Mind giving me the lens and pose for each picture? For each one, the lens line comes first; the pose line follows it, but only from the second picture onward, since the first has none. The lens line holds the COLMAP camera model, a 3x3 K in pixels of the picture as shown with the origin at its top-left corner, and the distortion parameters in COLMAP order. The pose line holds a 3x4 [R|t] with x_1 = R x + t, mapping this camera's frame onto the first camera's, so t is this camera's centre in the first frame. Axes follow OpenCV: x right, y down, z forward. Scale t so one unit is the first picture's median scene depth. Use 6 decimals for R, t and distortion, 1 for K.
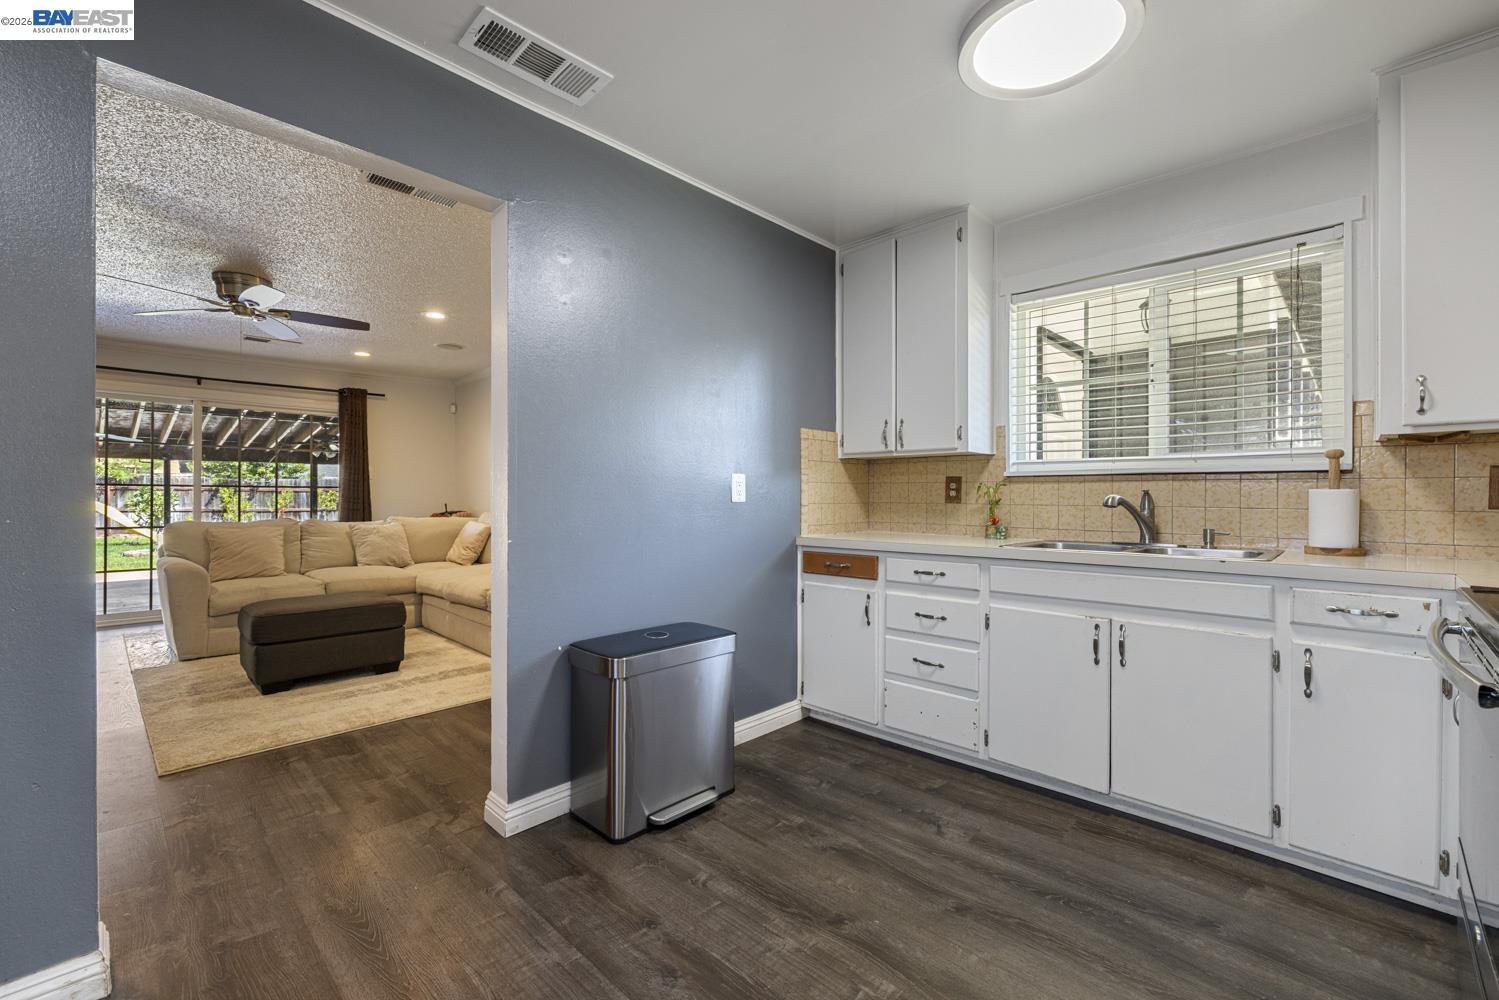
lens RADIAL K [[636.2, 0, 747.1], [0, 636.2, 497.6], [0, 0, 1]] dist [-0.000763, -0.001322]
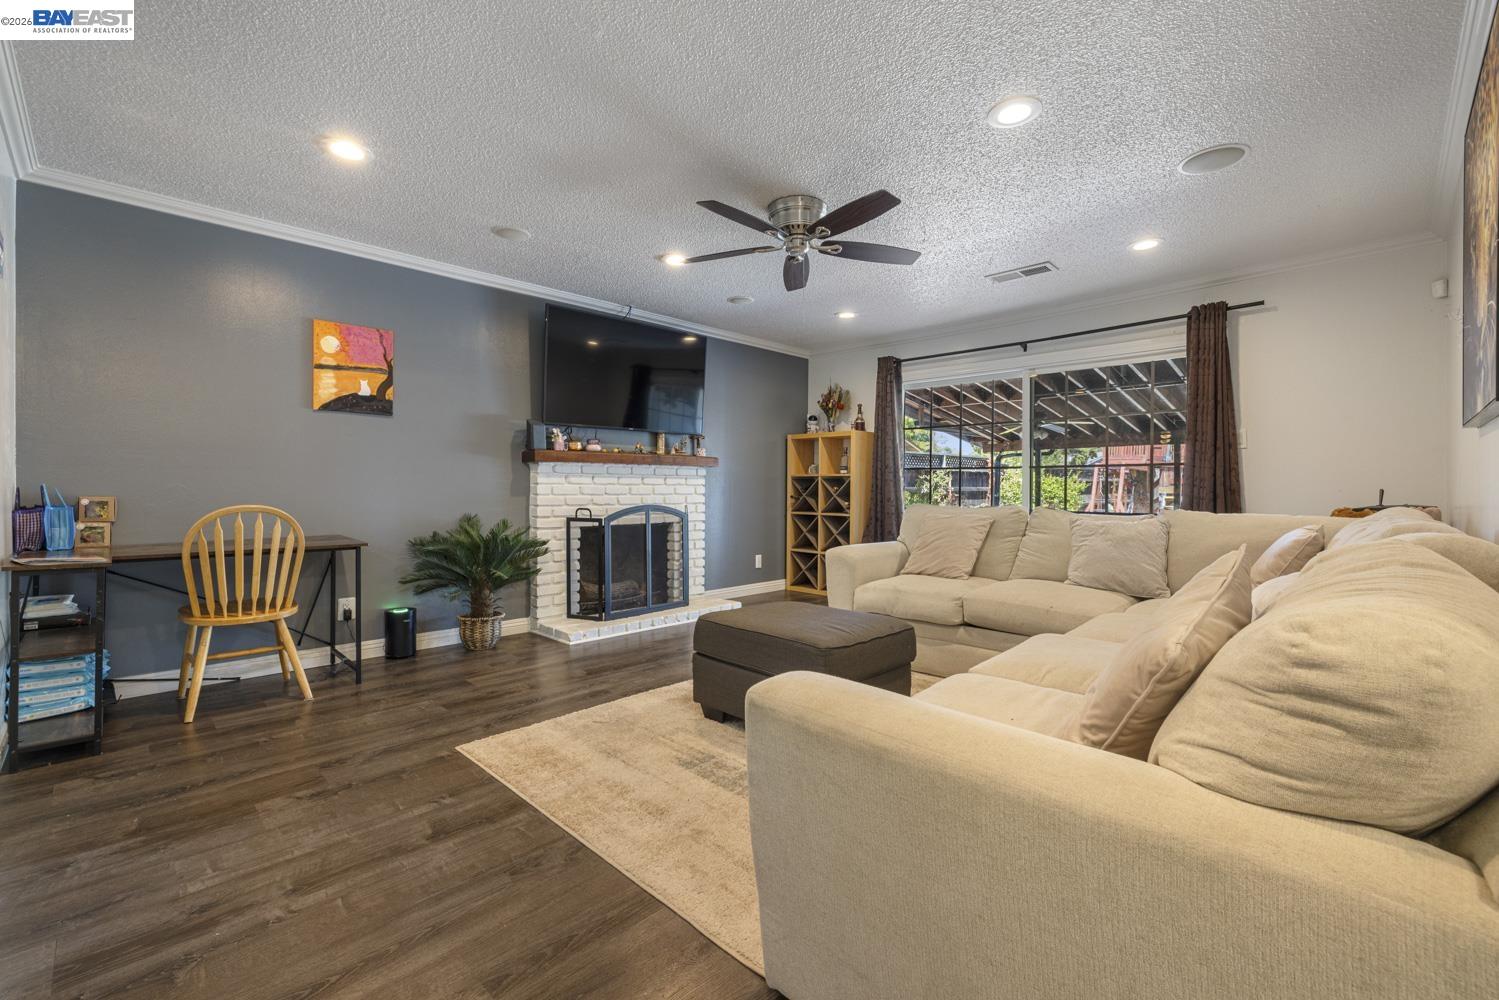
lens RADIAL K [[636.2, 0, 745.6], [0, 636.2, 498.2], [0, 0, 1]] dist [-0.000763, -0.001322]
pose [[-0.015385, 0.014816, -0.999772, 0.047916], [-0.005231, 0.999875, 0.014898, 0.031933], [0.999868, 0.005459, -0.015305, 1.408778]]
